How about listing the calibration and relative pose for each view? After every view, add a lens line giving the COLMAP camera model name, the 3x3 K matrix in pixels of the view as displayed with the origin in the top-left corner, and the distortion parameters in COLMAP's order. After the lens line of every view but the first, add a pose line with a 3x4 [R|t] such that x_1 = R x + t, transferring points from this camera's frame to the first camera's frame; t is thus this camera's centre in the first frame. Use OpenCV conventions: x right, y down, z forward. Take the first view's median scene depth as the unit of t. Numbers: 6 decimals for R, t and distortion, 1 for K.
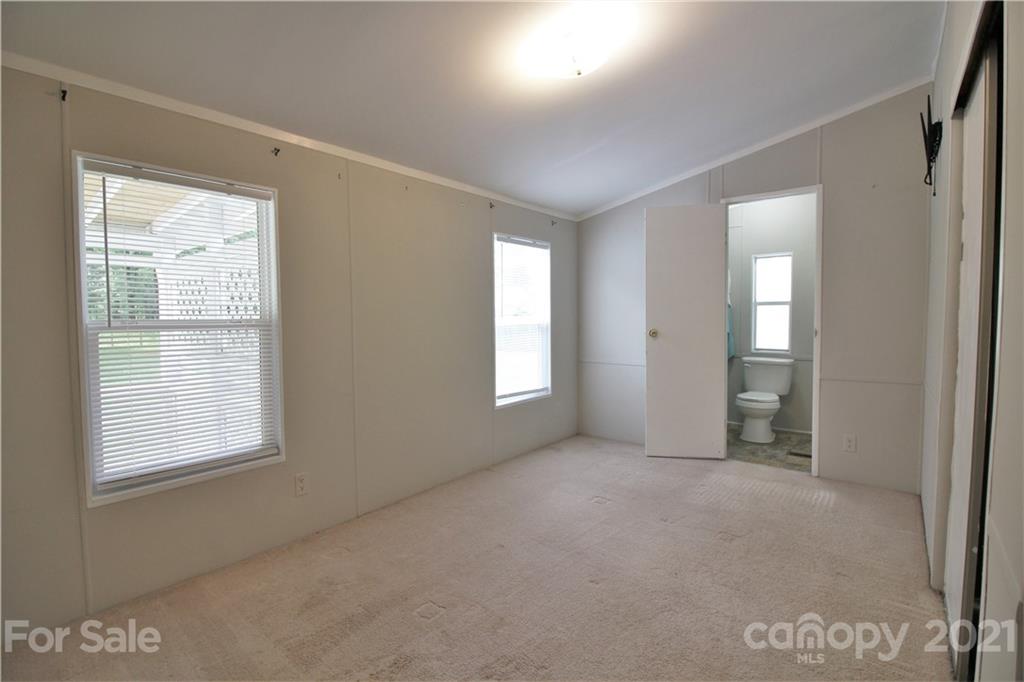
lens RADIAL K [[474.4, 0, 506.8], [0, 474.4, 337.2], [0, 0, 1]] dist [0.000689, -0.013335]
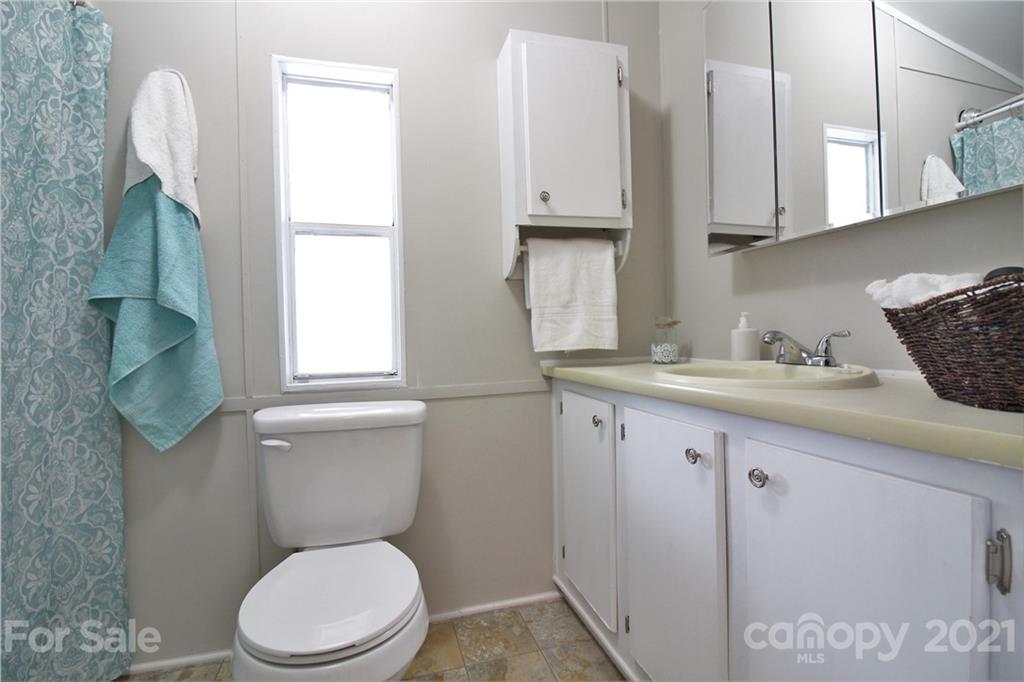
lens RADIAL K [[474.4, 0, 506.8], [0, 474.4, 337.2], [0, 0, 1]] dist [0.000689, -0.013335]
pose [[0.564722, -0.007833, 0.825244, 0.364035], [0.058314, 0.997834, -0.030434, 0.017104], [-0.823218, 0.065310, 0.563956, 0.742444]]
